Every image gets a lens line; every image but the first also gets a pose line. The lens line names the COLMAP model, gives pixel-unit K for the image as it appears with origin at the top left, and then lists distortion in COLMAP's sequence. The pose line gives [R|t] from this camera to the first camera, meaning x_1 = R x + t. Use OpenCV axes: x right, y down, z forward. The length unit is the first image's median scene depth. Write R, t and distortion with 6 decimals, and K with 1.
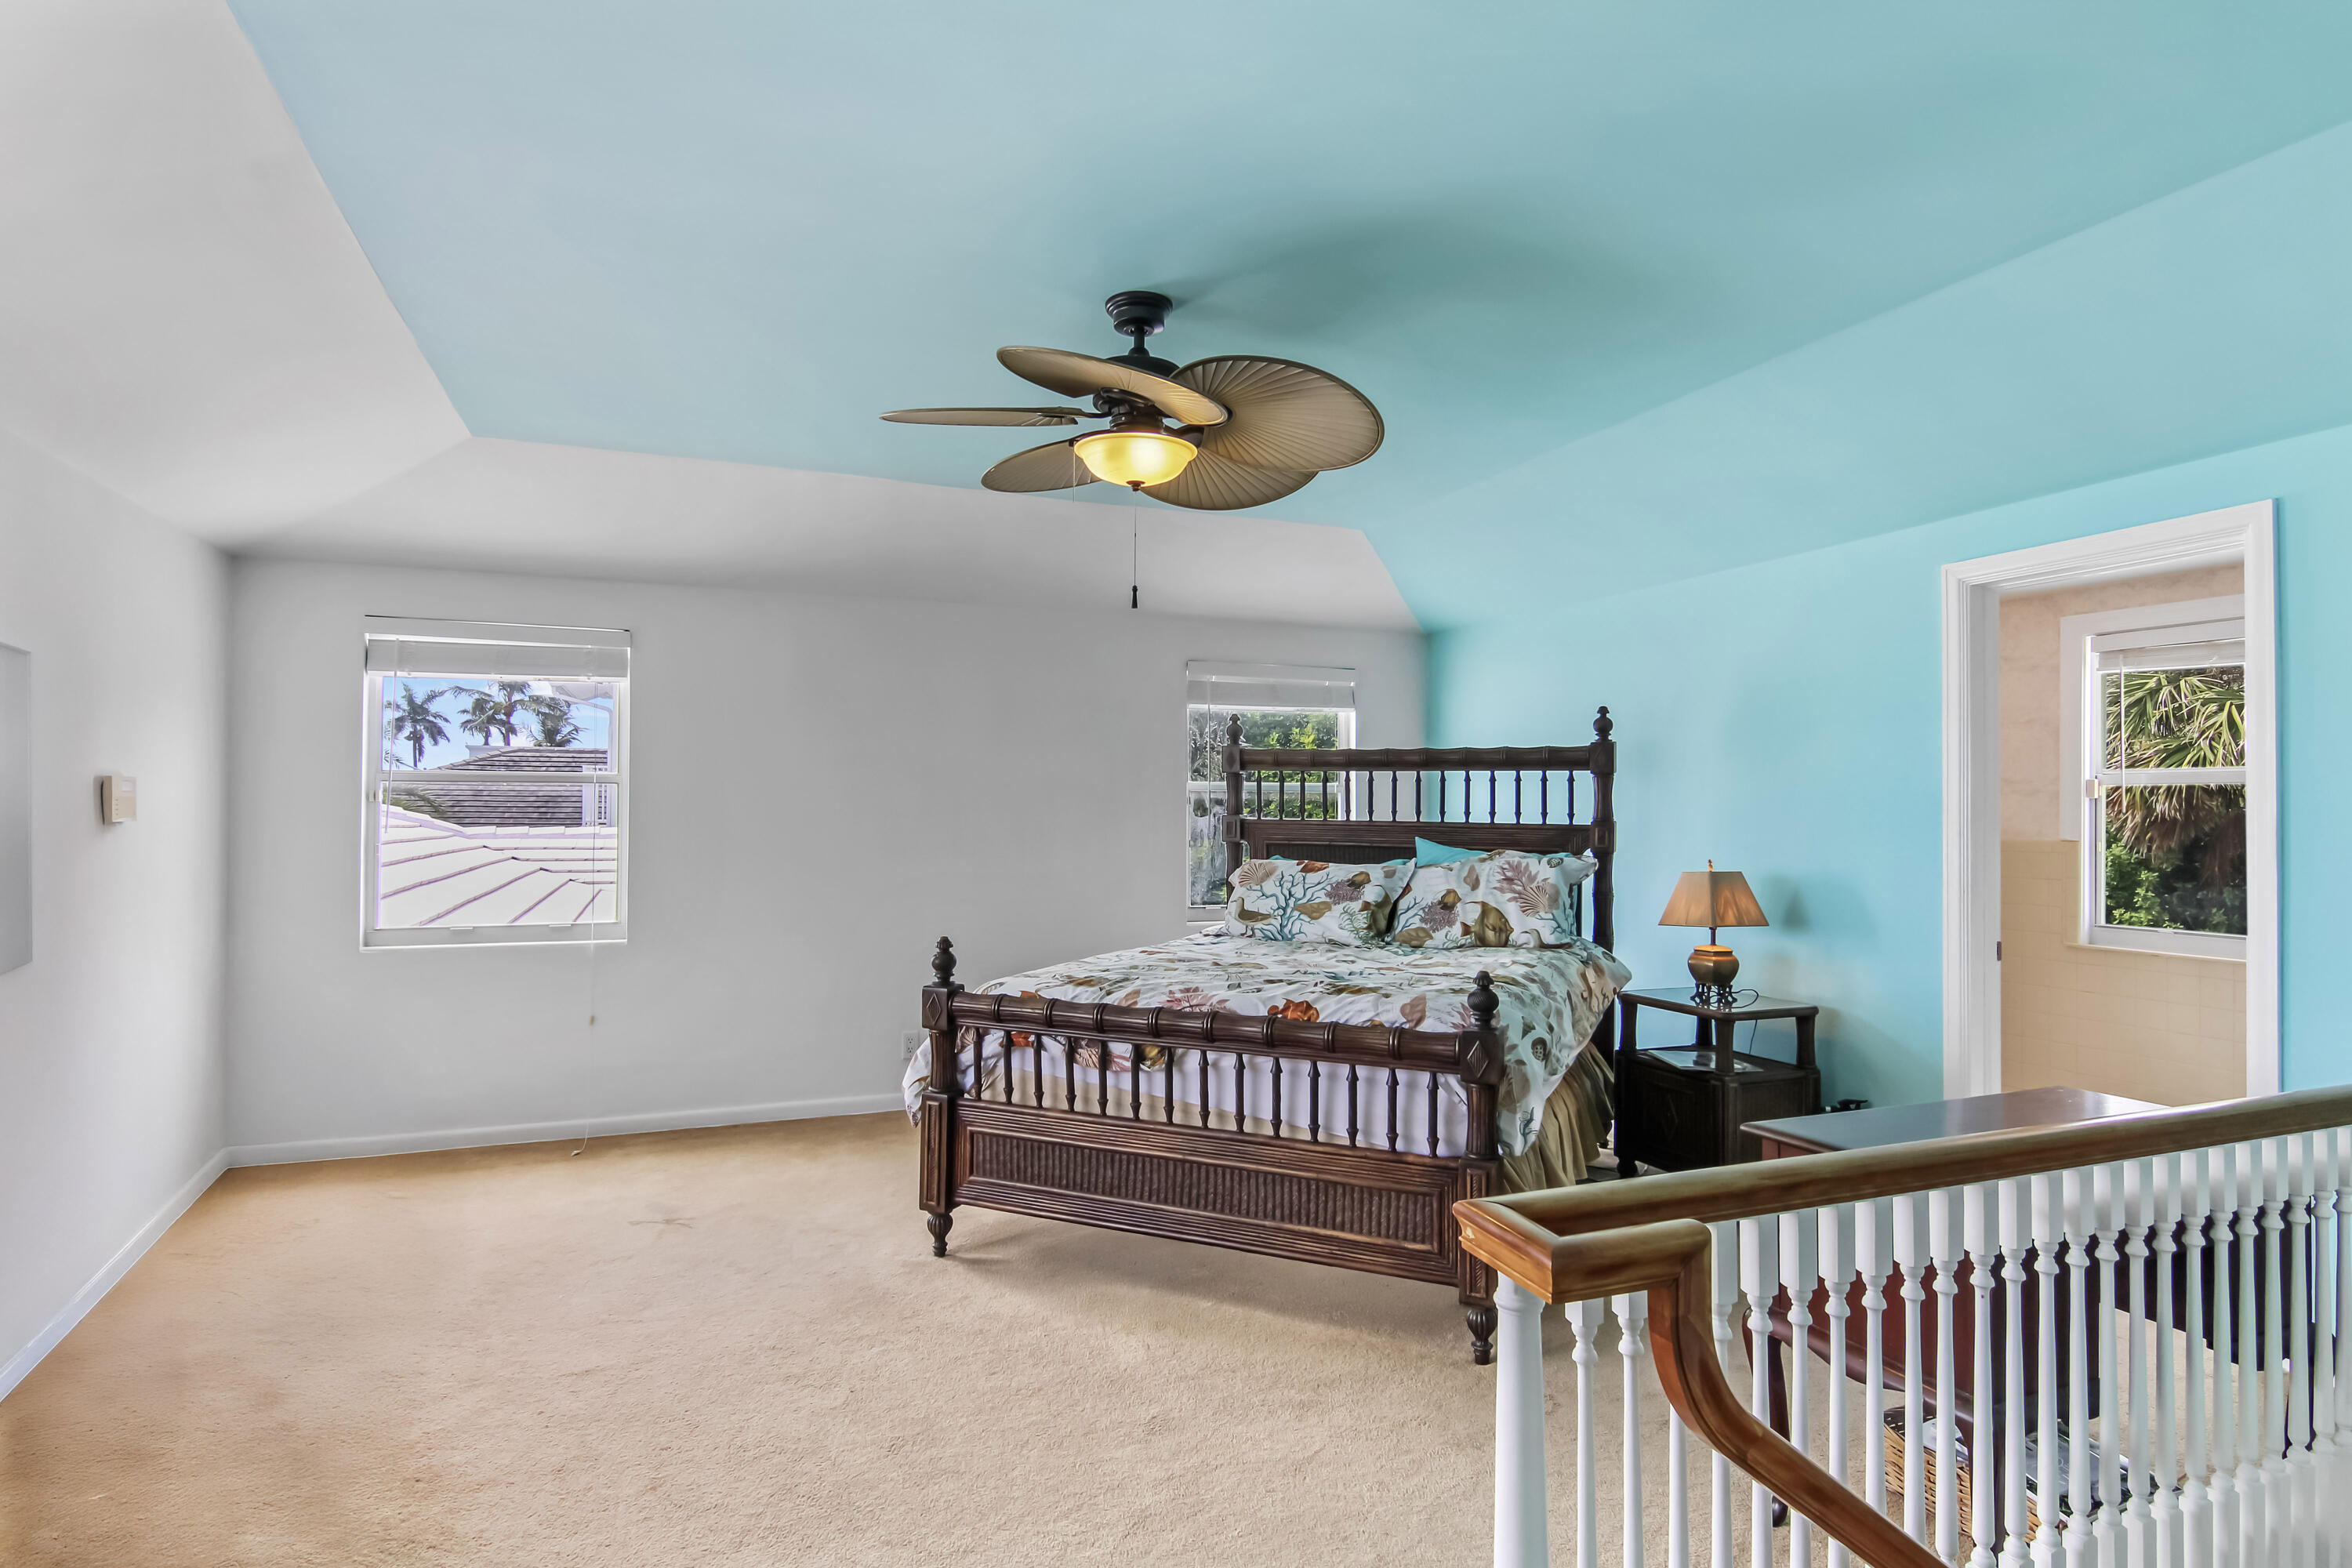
lens RADIAL K [[1214.3, 0, 1172.8], [0, 1214.3, 783.7], [0, 0, 1]] dist [-0.001478, -0.004190]
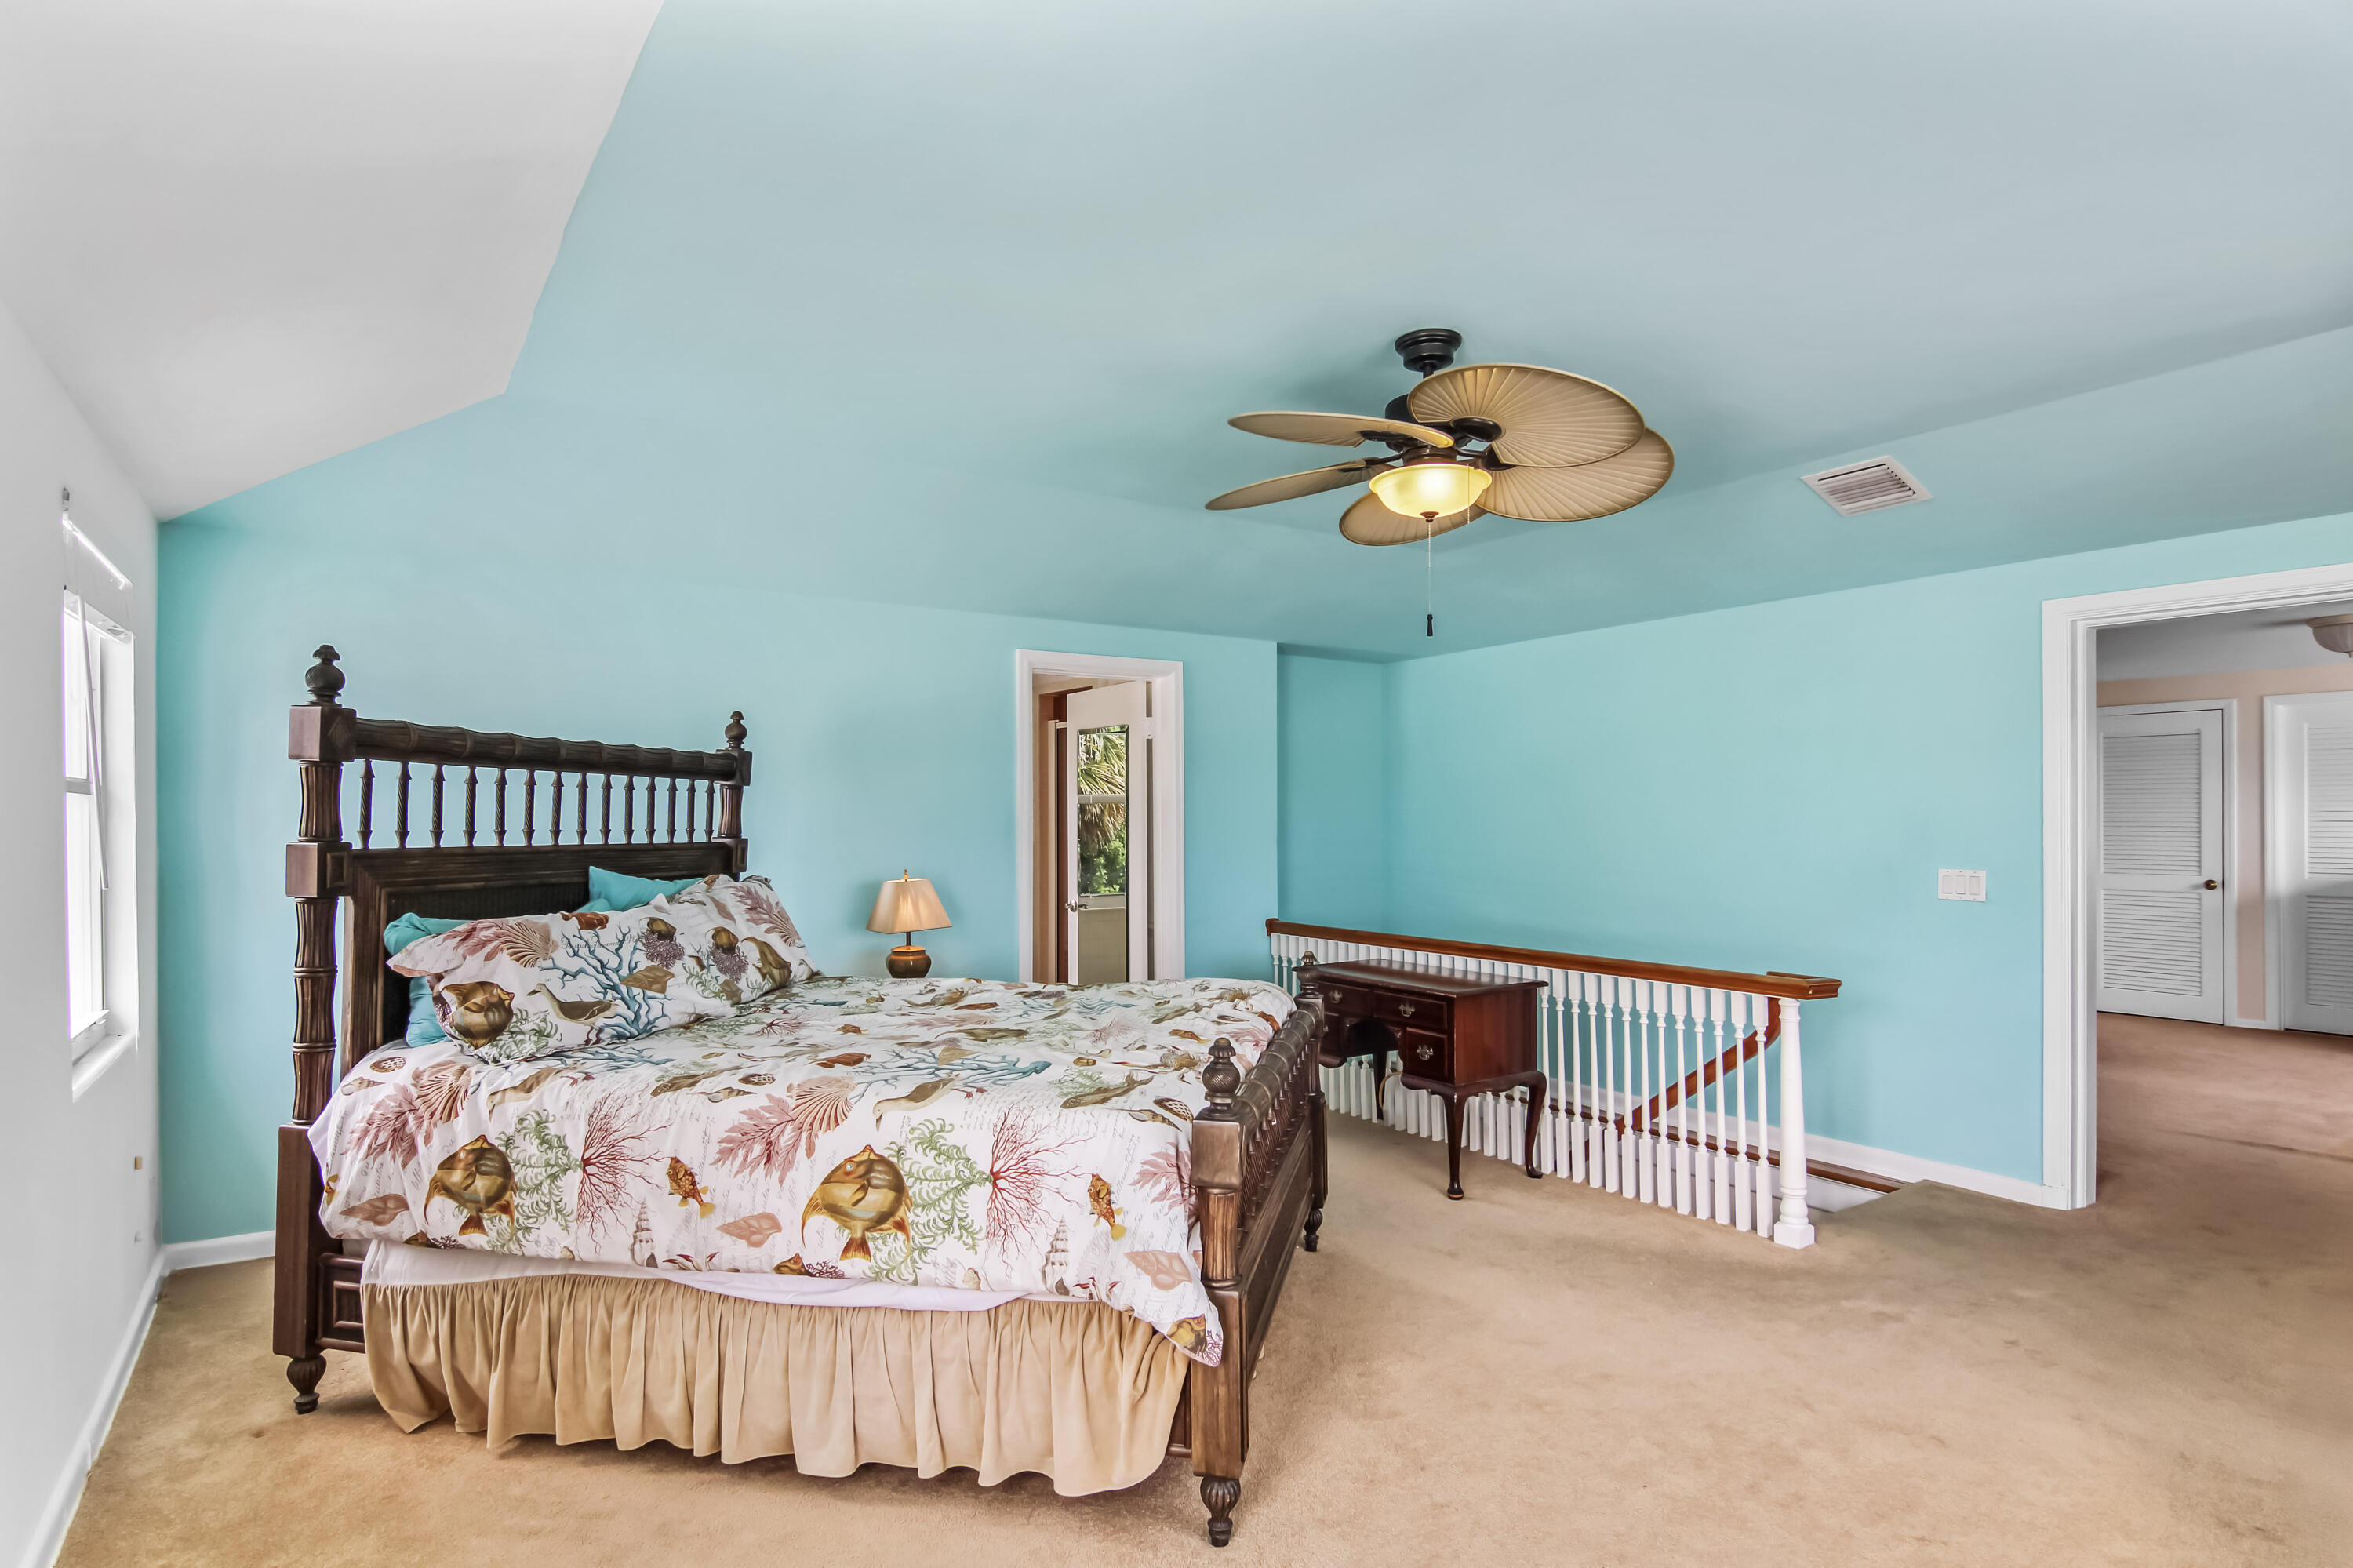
lens RADIAL K [[1214.8, 0, 1179.5], [0, 1214.8, 801.4], [0, 0, 1]] dist [-0.001478, -0.004190]
pose [[-0.228188, 0.007771, 0.973586, -0.624714], [-0.019873, 0.999723, -0.012638, 0.008755], [-0.973414, -0.022232, -0.227970, 0.908841]]
